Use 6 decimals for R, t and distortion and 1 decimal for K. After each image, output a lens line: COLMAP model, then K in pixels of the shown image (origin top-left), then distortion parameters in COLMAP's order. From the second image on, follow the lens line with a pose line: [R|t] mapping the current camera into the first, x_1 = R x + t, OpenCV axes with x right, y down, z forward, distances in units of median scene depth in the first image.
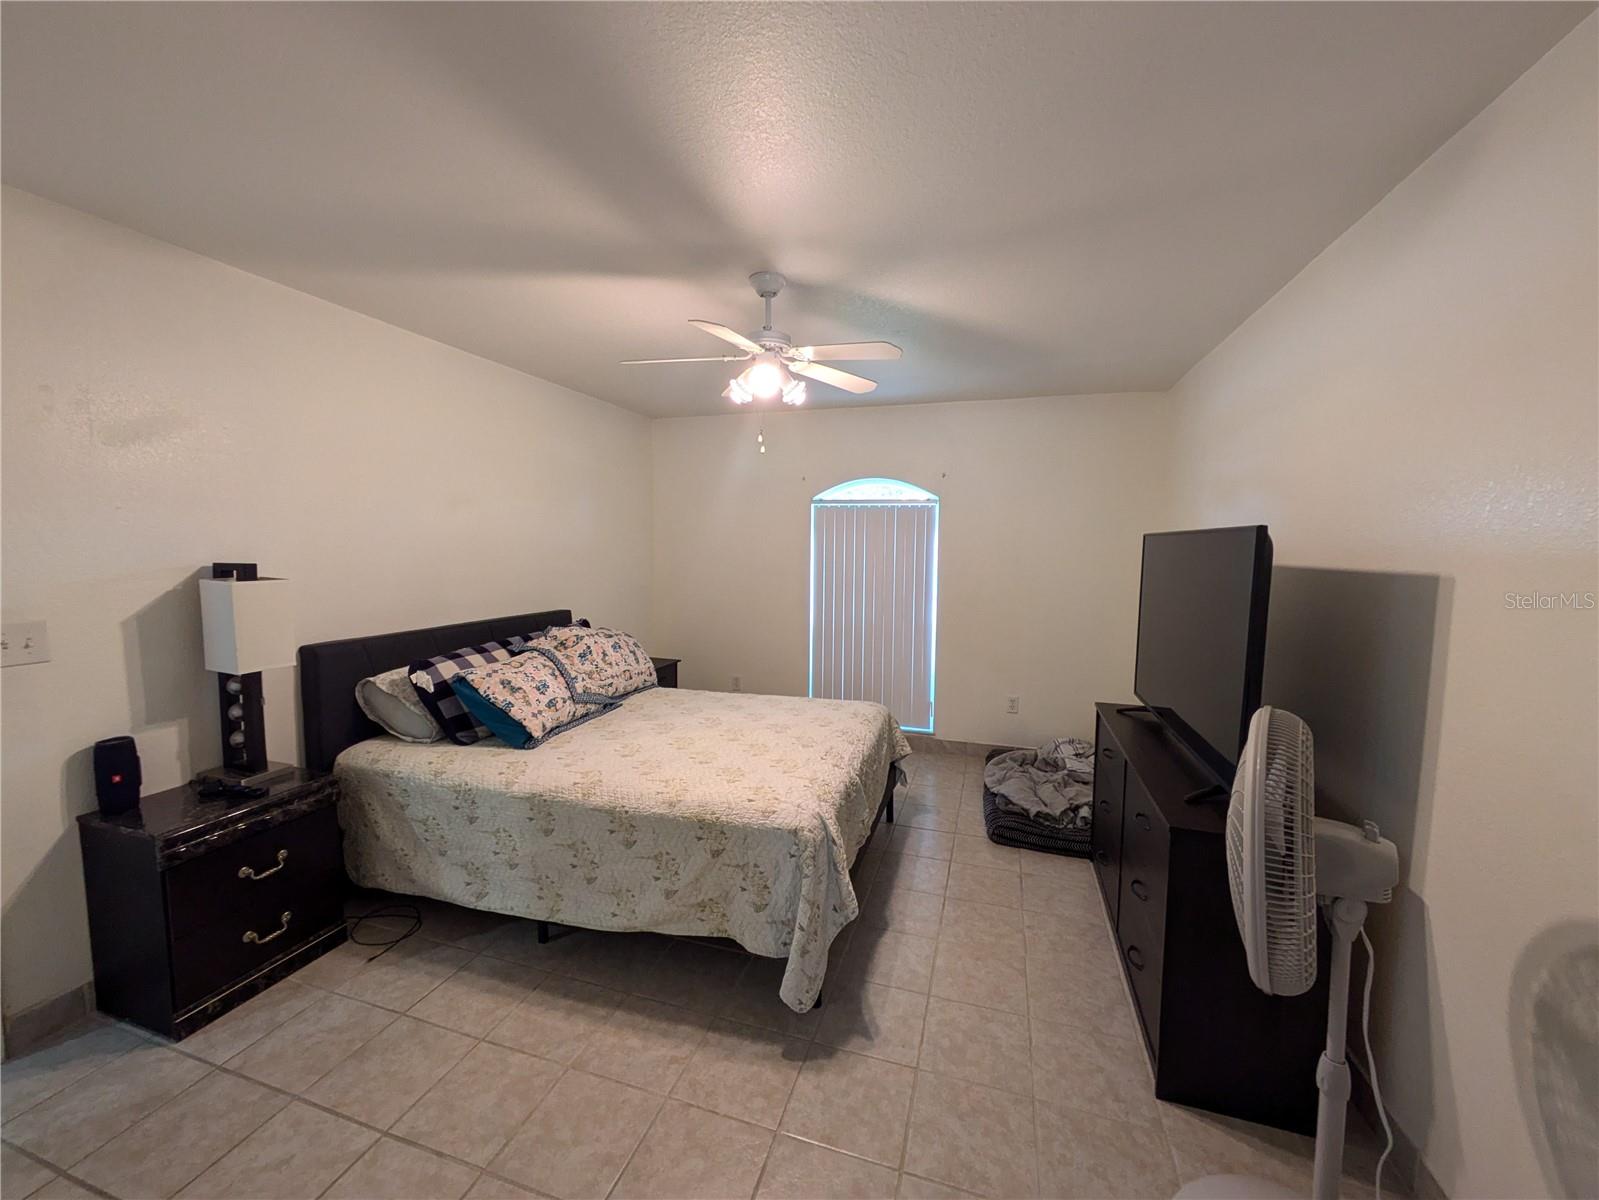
lens RADIAL K [[632.7, 0, 796.2], [0, 632.7, 599.3], [0, 0, 1]] dist [-0.002785, 0.002554]
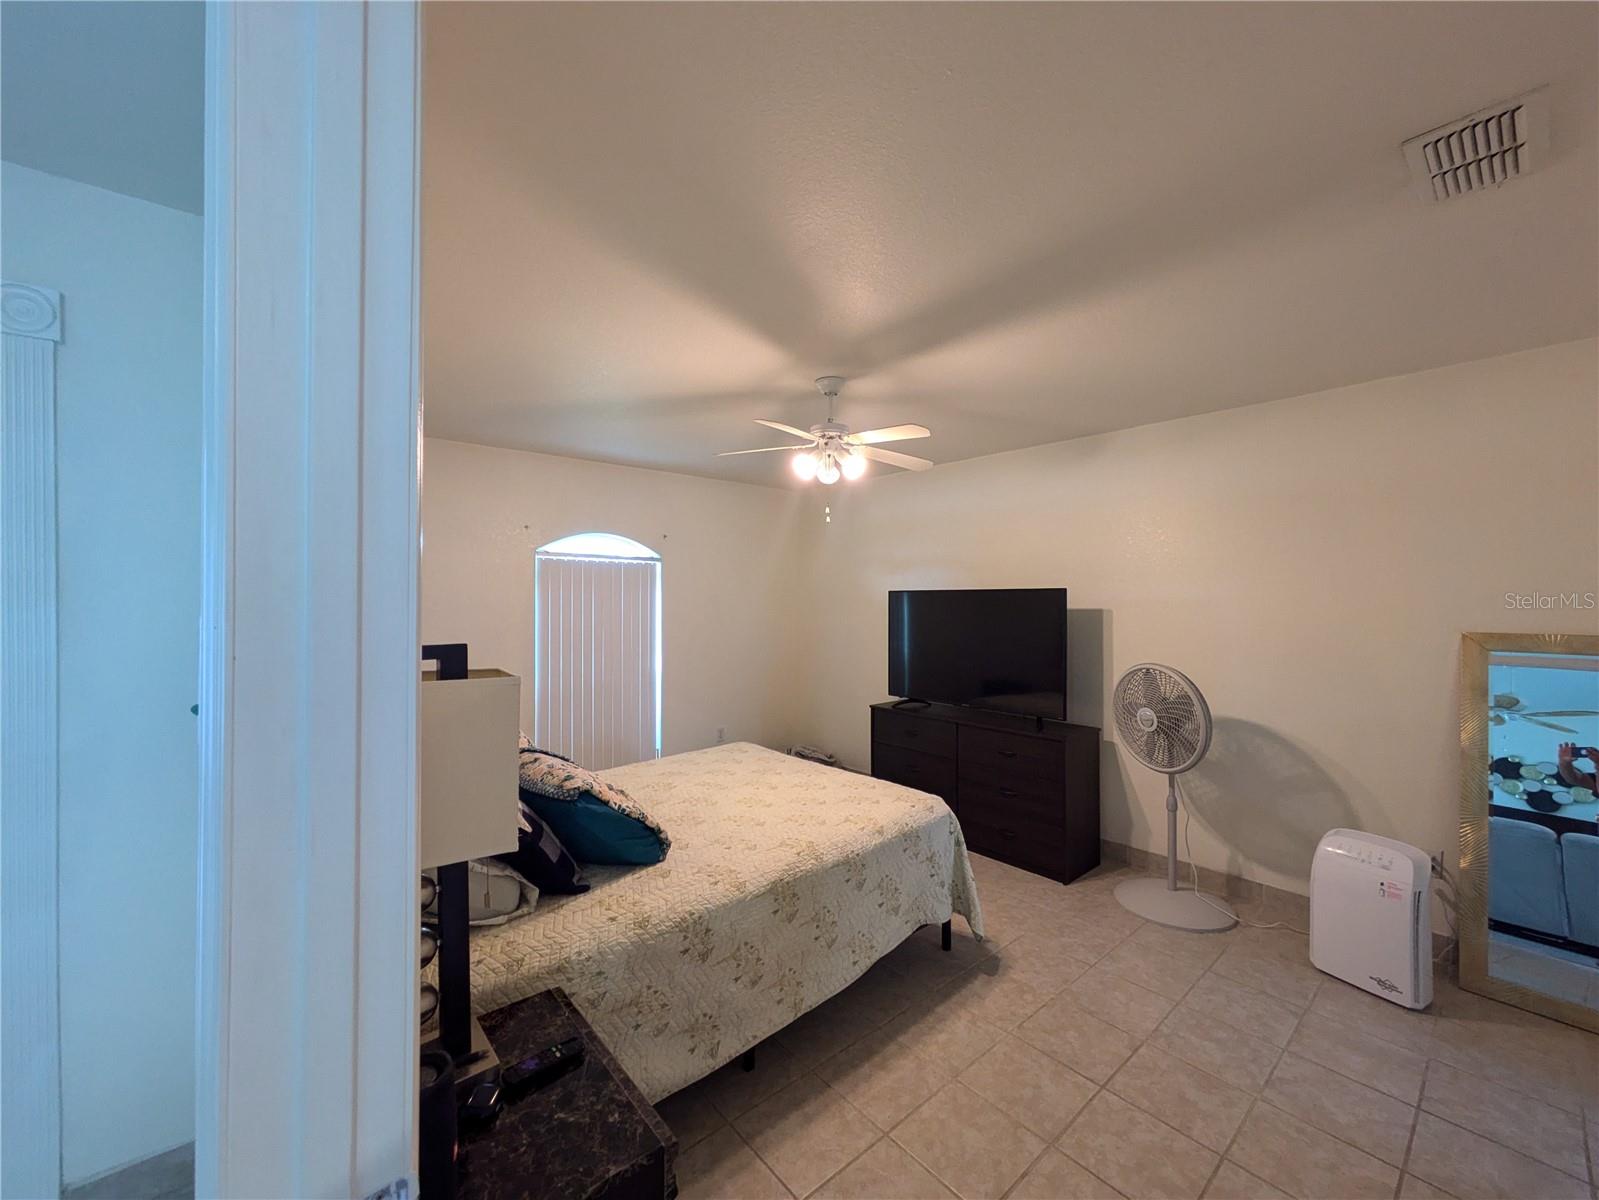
lens RADIAL K [[632.7, 0, 798.7], [0, 632.7, 596.8], [0, 0, 1]] dist [-0.002785, 0.002554]
pose [[0.525360, -0.005058, 0.850865, -1.138236], [0.080973, 0.995741, -0.044077, -0.048576], [-0.847019, 0.092053, 0.523532, 0.464202]]
